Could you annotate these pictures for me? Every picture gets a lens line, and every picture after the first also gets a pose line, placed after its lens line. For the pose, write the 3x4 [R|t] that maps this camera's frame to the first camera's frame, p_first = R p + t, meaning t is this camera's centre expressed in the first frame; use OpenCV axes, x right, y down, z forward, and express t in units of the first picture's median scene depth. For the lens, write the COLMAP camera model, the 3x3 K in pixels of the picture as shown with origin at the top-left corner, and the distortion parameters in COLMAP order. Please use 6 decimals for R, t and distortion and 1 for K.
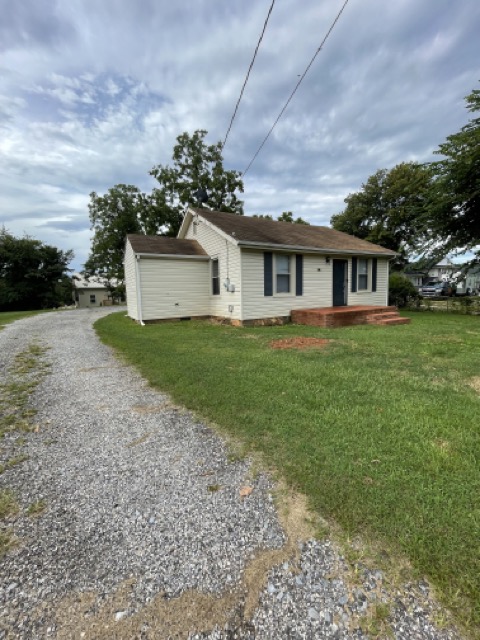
lens RADIAL K [[256.4, 0, 240.0], [0, 256.4, 320.0], [0, 0, 1]] dist [-0.001280, -0.000433]
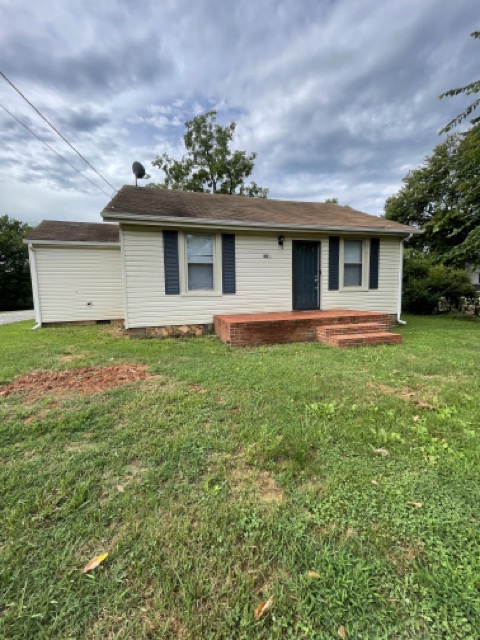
lens RADIAL K [[256.4, 0, 240.0], [0, 256.4, 320.0], [0, 0, 1]] dist [-0.001280, -0.000433]
pose [[0.973615, 0.029177, -0.226324, 0.380037], [-0.028293, 0.999574, 0.007148, -0.028859], [0.226436, -0.000556, 0.974026, 0.311563]]
